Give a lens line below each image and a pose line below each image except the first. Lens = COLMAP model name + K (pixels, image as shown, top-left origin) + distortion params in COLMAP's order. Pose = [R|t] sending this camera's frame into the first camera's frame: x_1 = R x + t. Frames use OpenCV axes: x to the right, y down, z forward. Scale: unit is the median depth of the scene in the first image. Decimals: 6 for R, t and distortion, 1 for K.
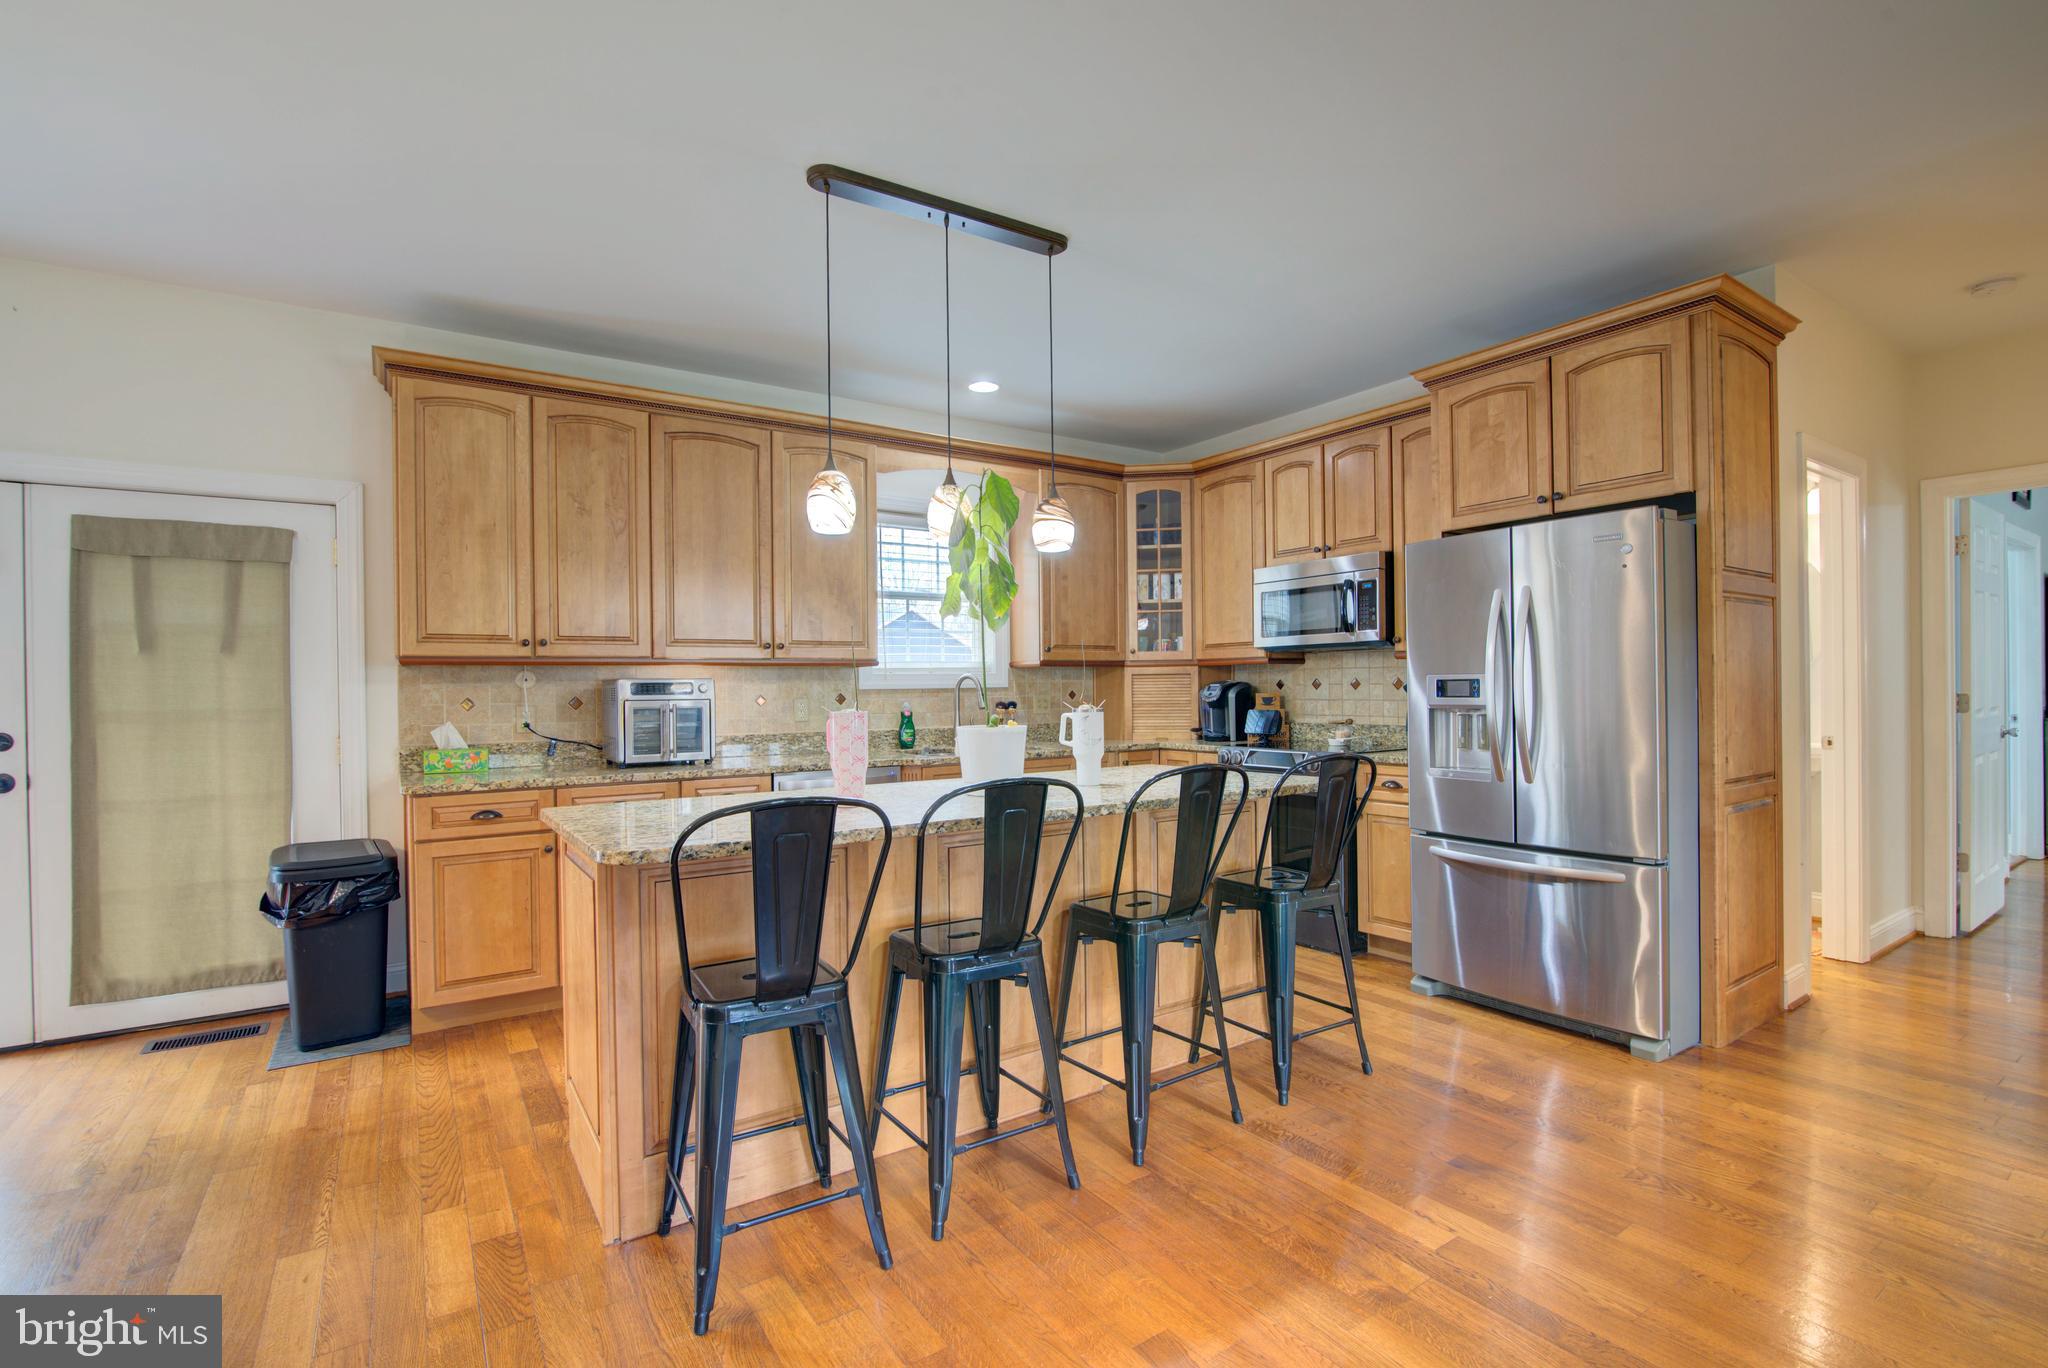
lens RADIAL K [[932.9, 0, 1024.3], [0, 932.9, 693.6], [0, 0, 1]] dist [-0.020322, 0.001134]
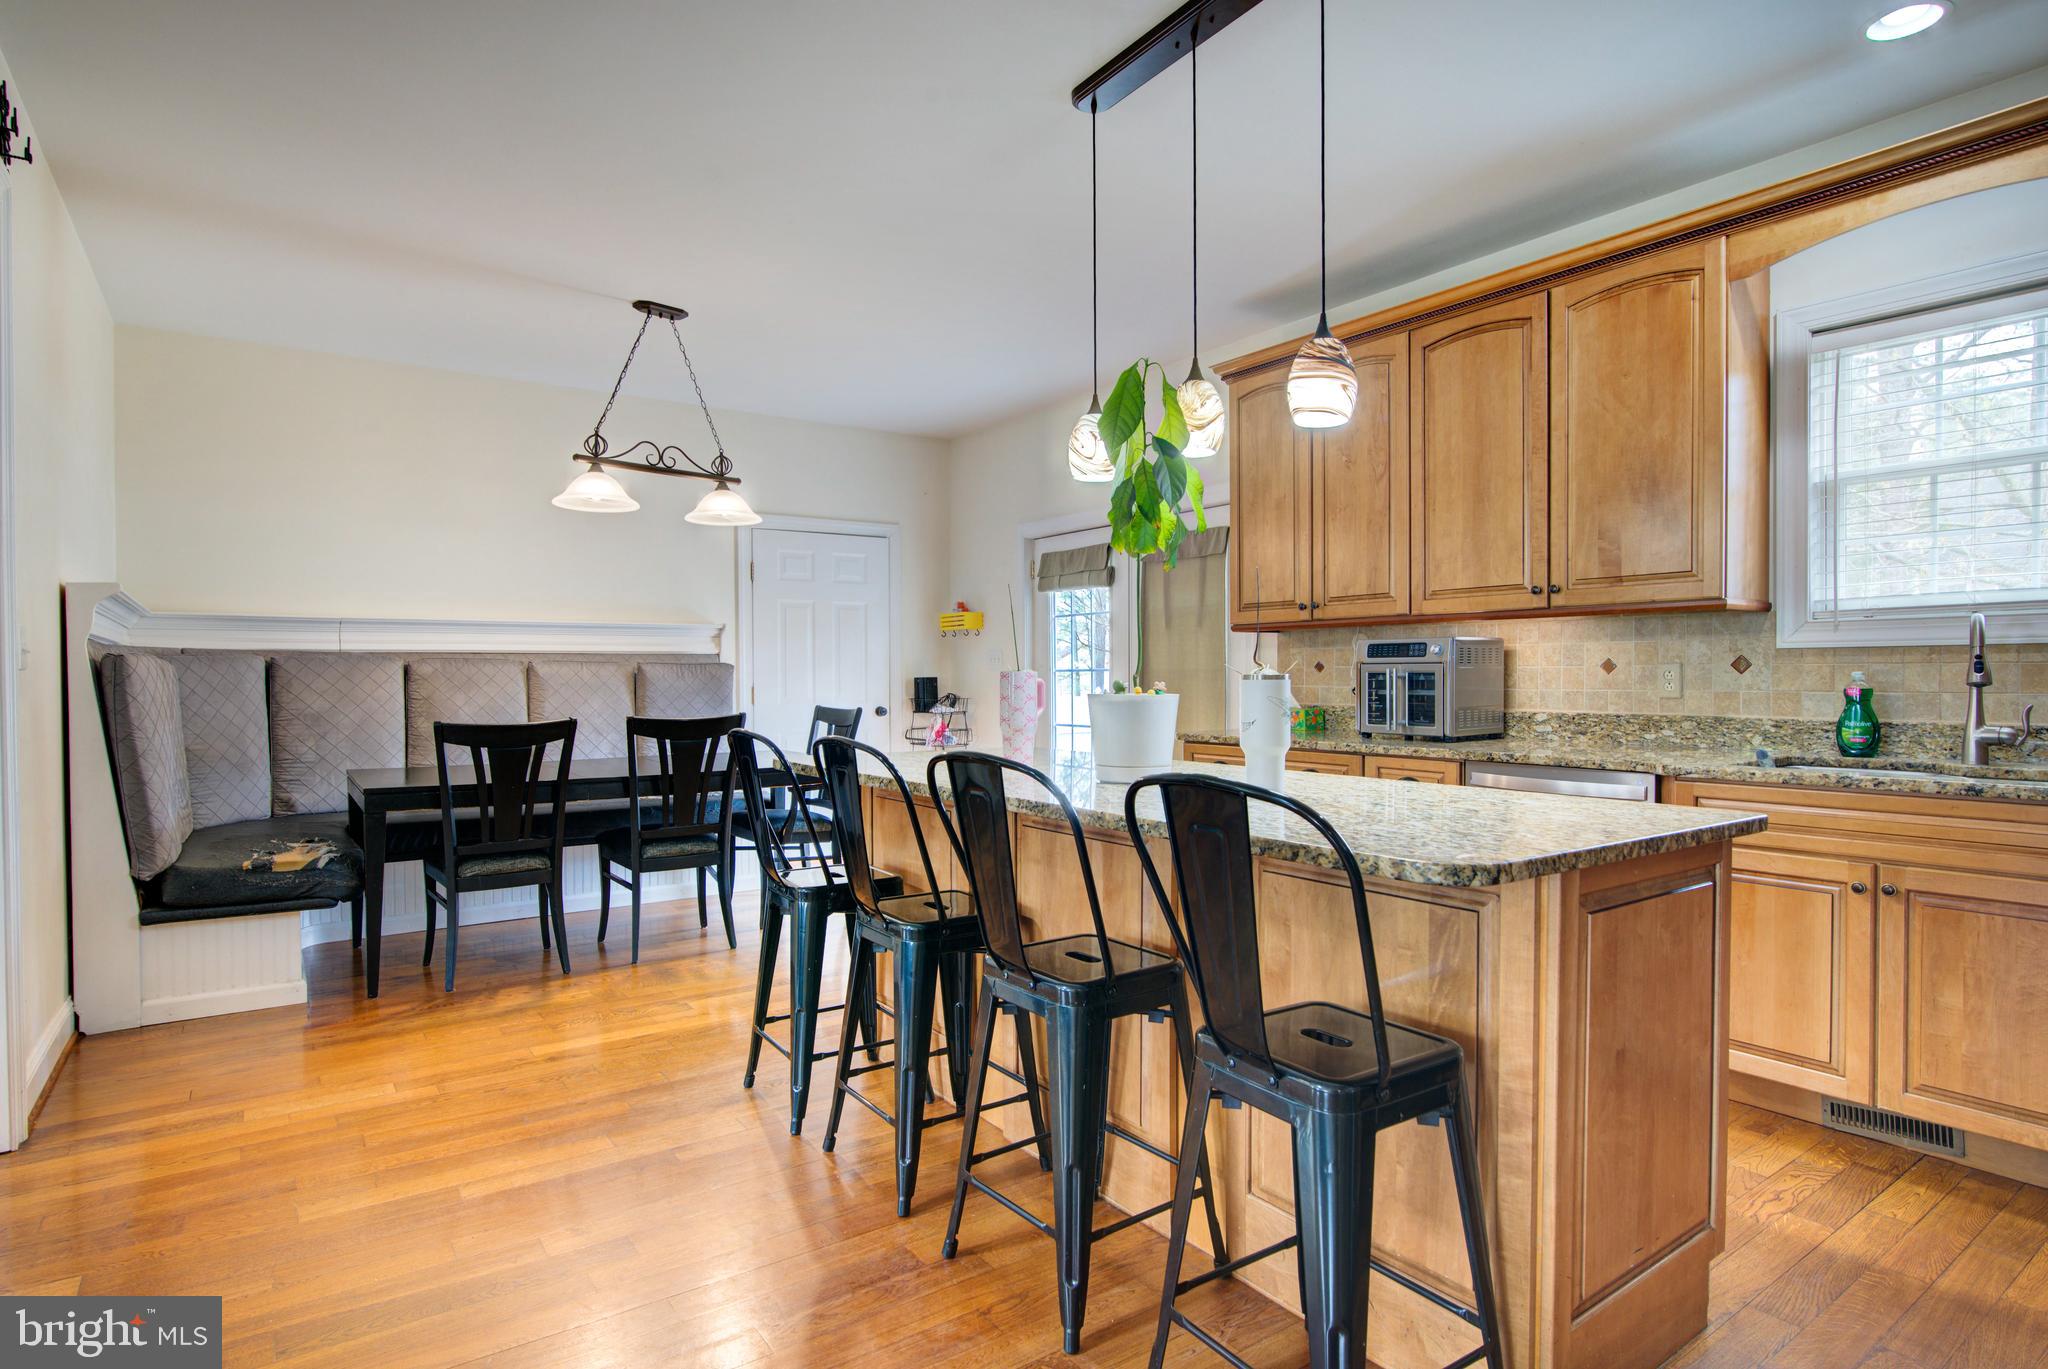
lens RADIAL K [[1070.7, 0, 1024.4], [0, 1070.7, 694.1], [0, 0, 1]] dist [-0.015644, 0.000823]
pose [[0.023276, 0.030752, -0.999256, 0.653681], [-0.001713, 0.999527, 0.030721, 0.006031], [0.999728, 0.000997, 0.023317, 0.682829]]
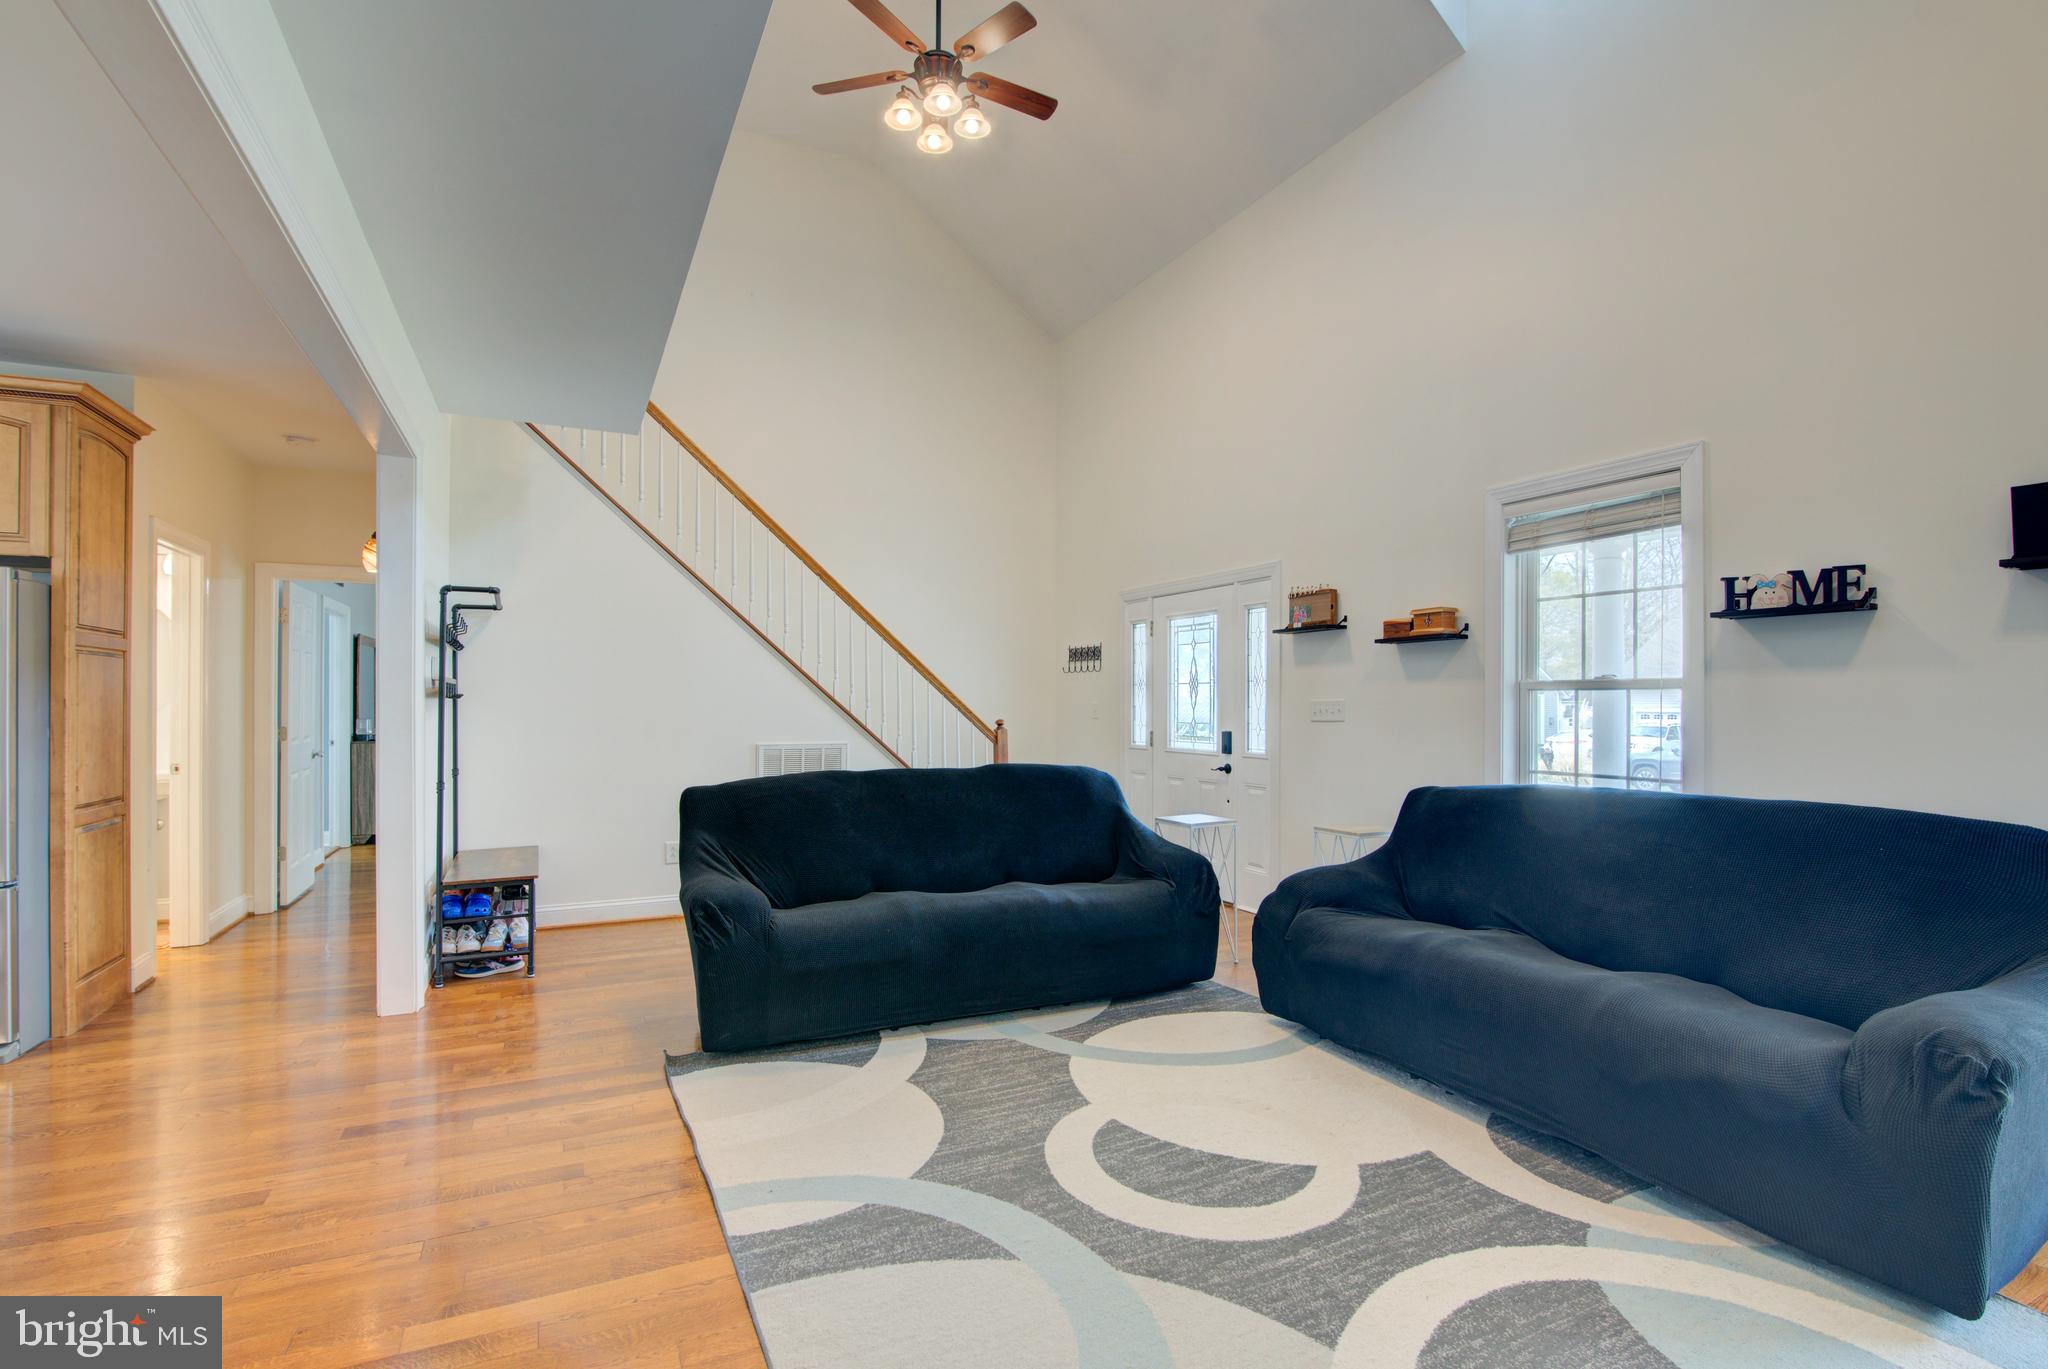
lens RADIAL K [[952.4, 0, 1024.2], [0, 952.4, 695.3], [0, 0, 1]] dist [-0.017789, 0.000202]
pose [[0.140372, 0.020476, 0.989887, -0.215877], [0.003813, 0.999768, -0.021221, -0.014497], [-0.990091, 0.006753, 0.140262, -0.312226]]
